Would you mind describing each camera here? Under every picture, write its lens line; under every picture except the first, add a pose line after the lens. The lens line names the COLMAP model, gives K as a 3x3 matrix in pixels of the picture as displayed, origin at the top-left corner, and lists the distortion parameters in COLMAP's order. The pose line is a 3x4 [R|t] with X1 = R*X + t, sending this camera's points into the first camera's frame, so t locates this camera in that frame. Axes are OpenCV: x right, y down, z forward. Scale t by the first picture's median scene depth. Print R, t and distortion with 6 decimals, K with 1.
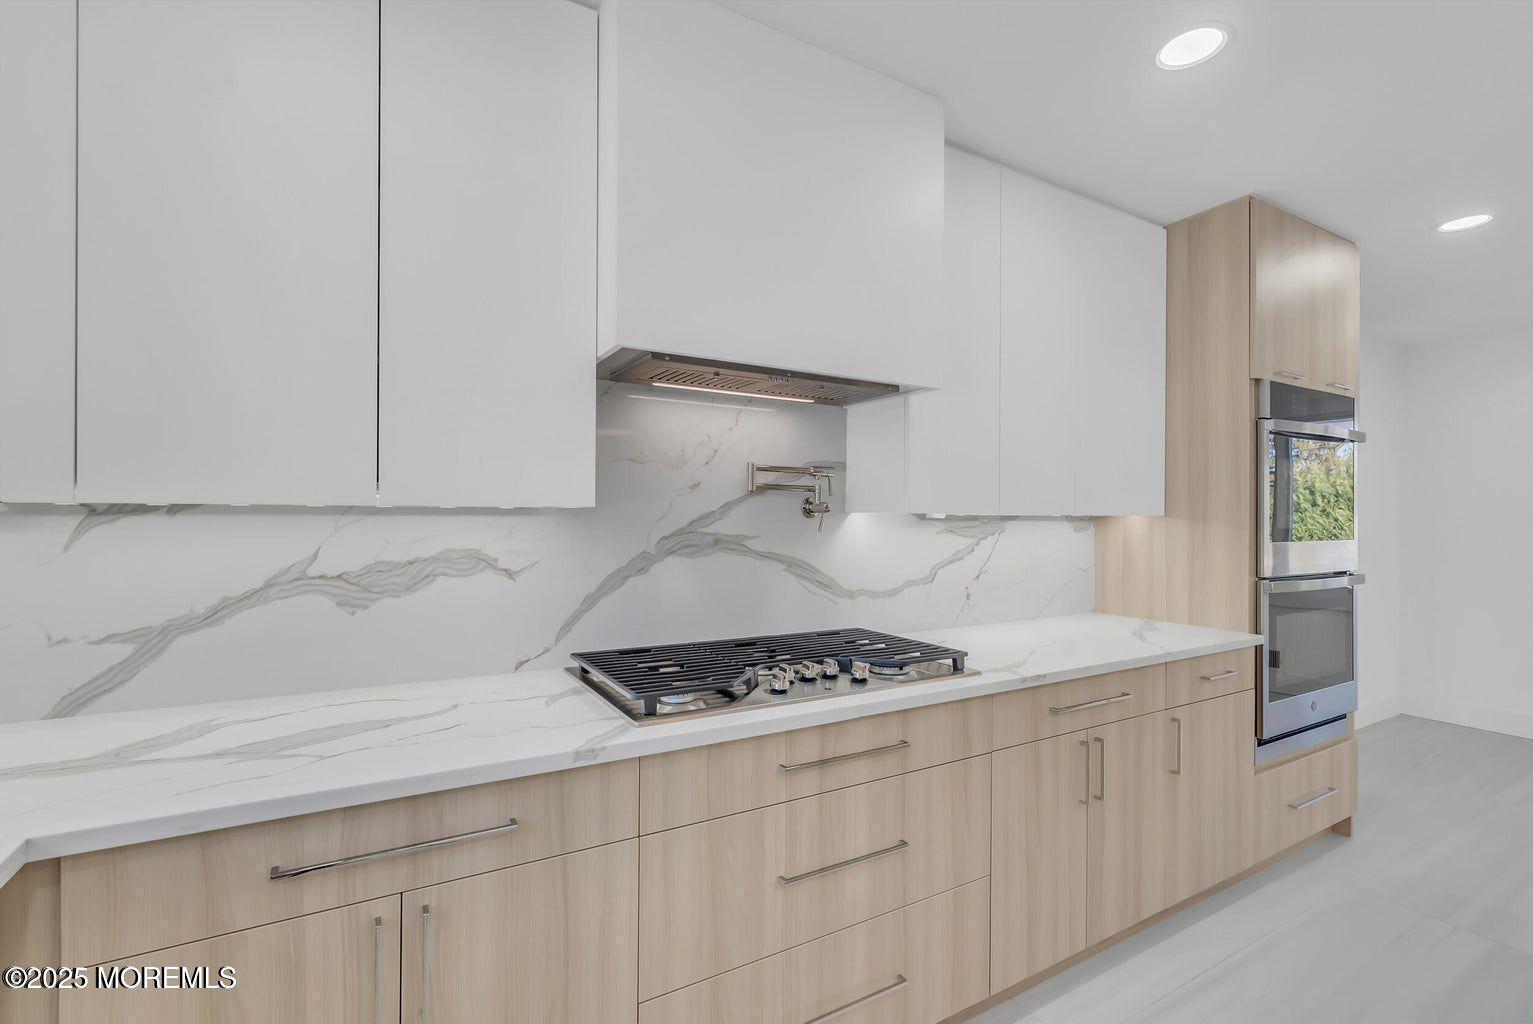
lens RADIAL K [[702.0, 0, 762.6], [0, 702.0, 509.1], [0, 0, 1]] dist [-0.001406, 0.000324]
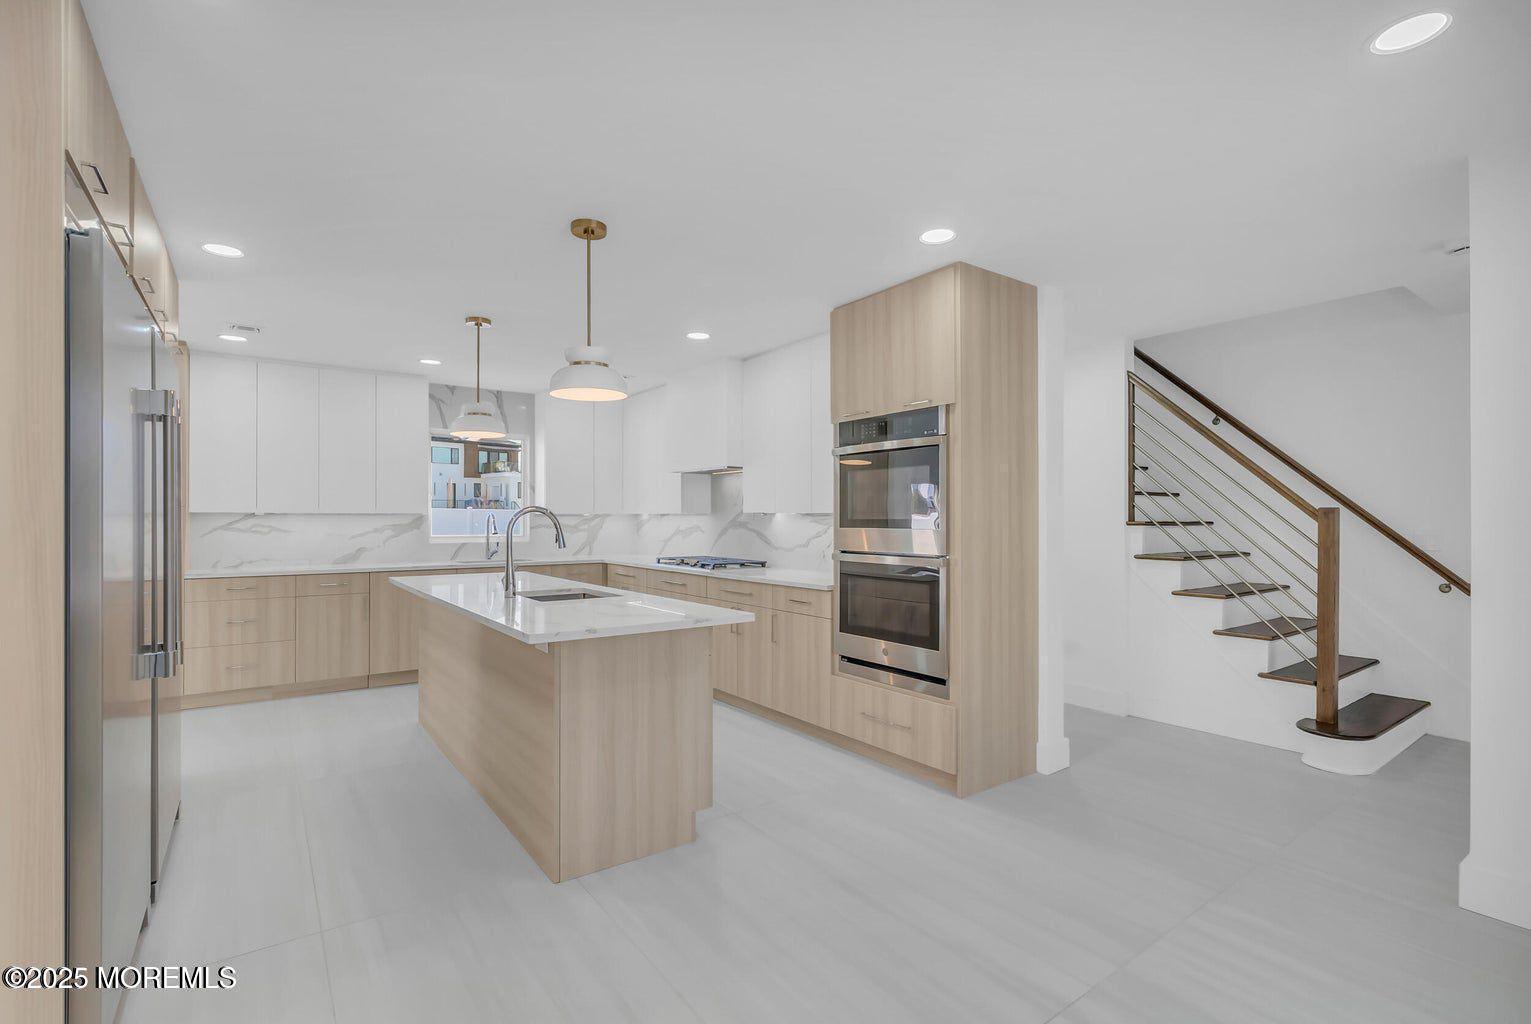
lens RADIAL K [[701.1, 0, 777.7], [0, 701.1, 513.5], [0, 0, 1]] dist [-0.001406, 0.000324]
pose [[0.132207, -0.010659, -0.991165, 2.483003], [0.006970, 0.999927, -0.009823, 0.031334], [0.991198, -0.005609, 0.132272, 0.724042]]
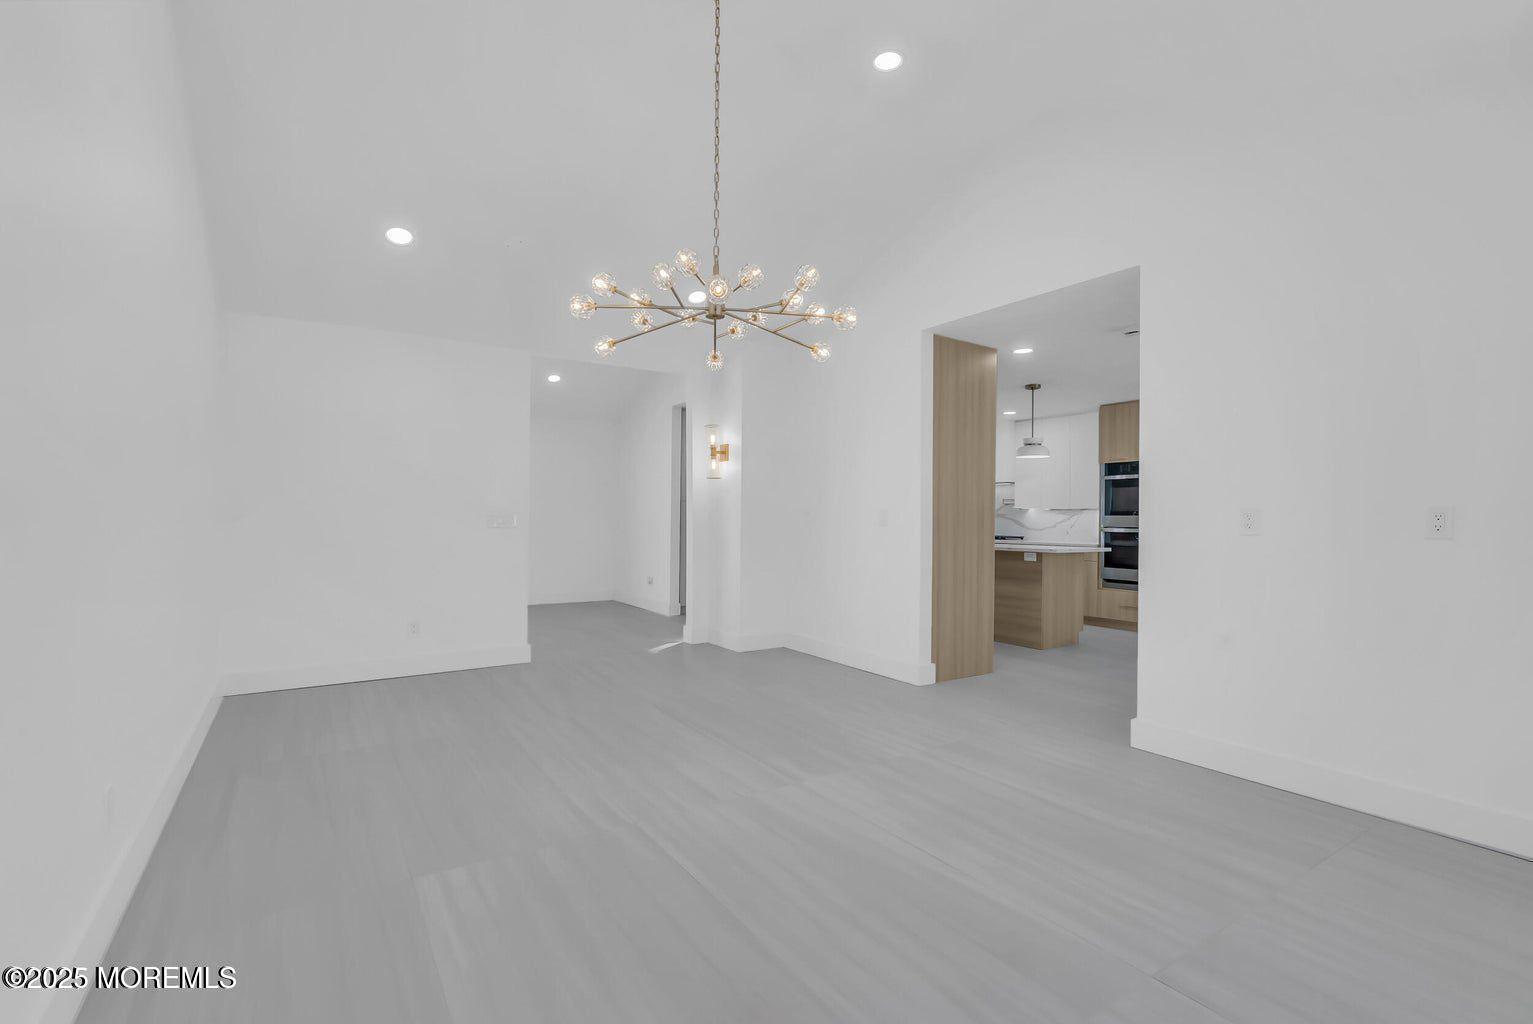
lens RADIAL K [[702.0, 0, 767.9], [0, 702.0, 516.3], [0, 0, 1]] dist [-0.001406, 0.000324]
pose [[0.069893, -0.006800, -0.997531, 4.114974], [-0.002750, 0.999972, -0.007009, 0.083296], [0.997551, 0.003233, 0.069873, -0.779942]]
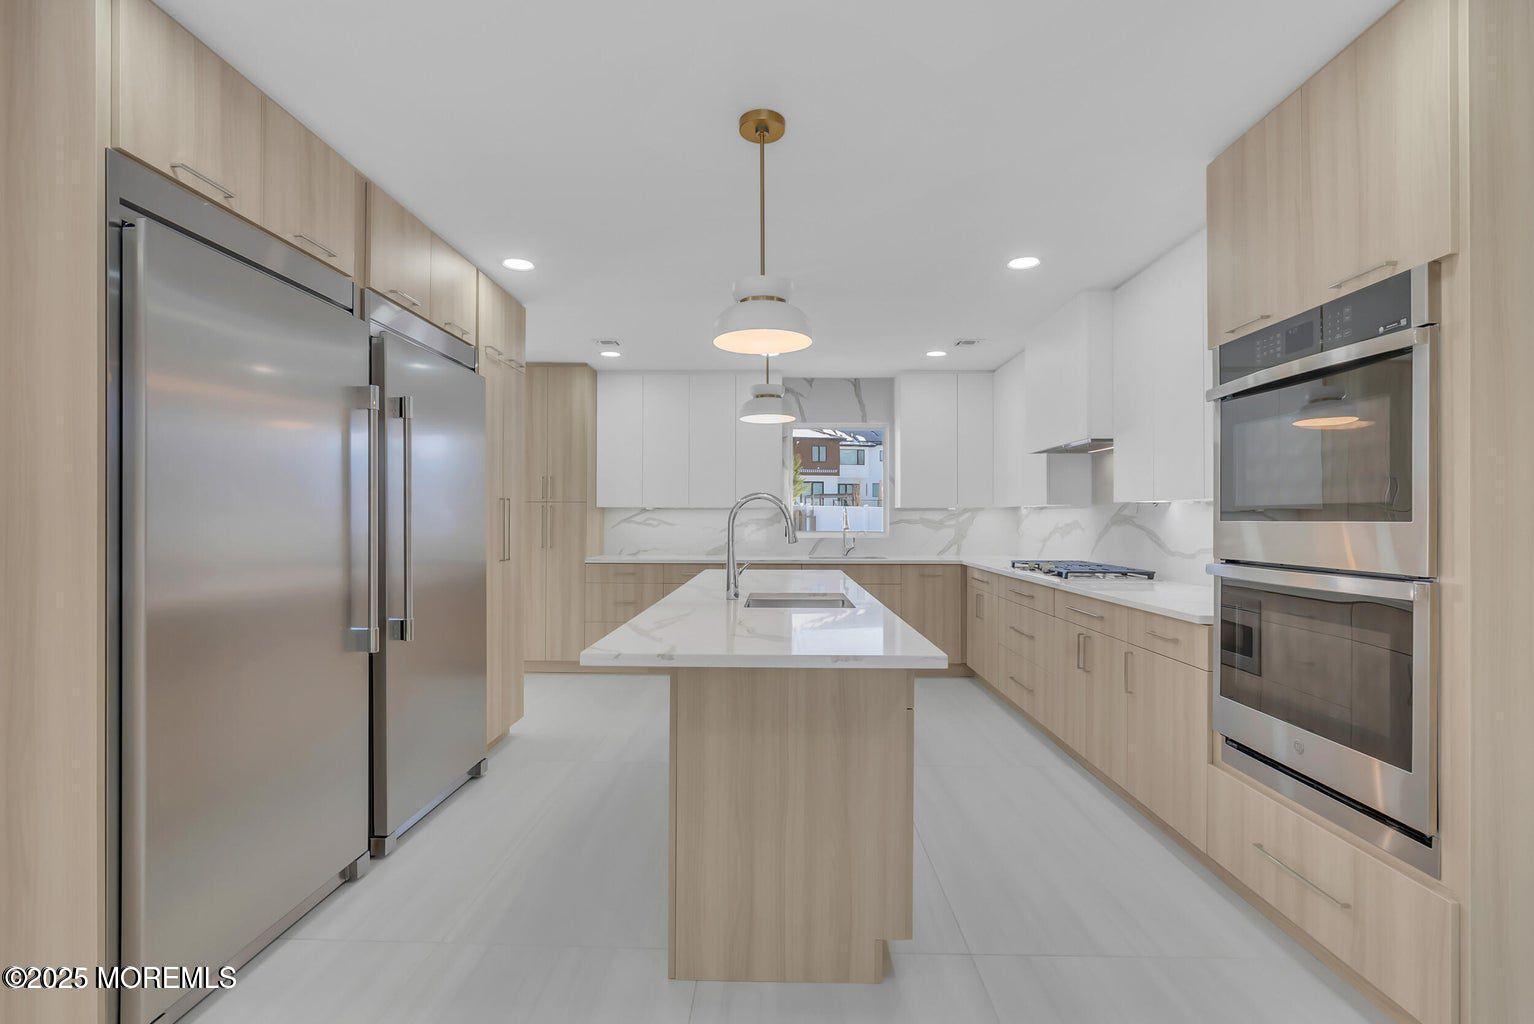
lens RADIAL K [[702.5, 0, 764.1], [0, 702.5, 517.6], [0, 0, 1]] dist [-0.001406, 0.000324]
pose [[-0.506438, -0.004268, -0.862266, 2.027135], [0.002660, 0.999975, -0.006512, 0.049781], [0.862272, -0.005592, -0.506415, 1.042277]]
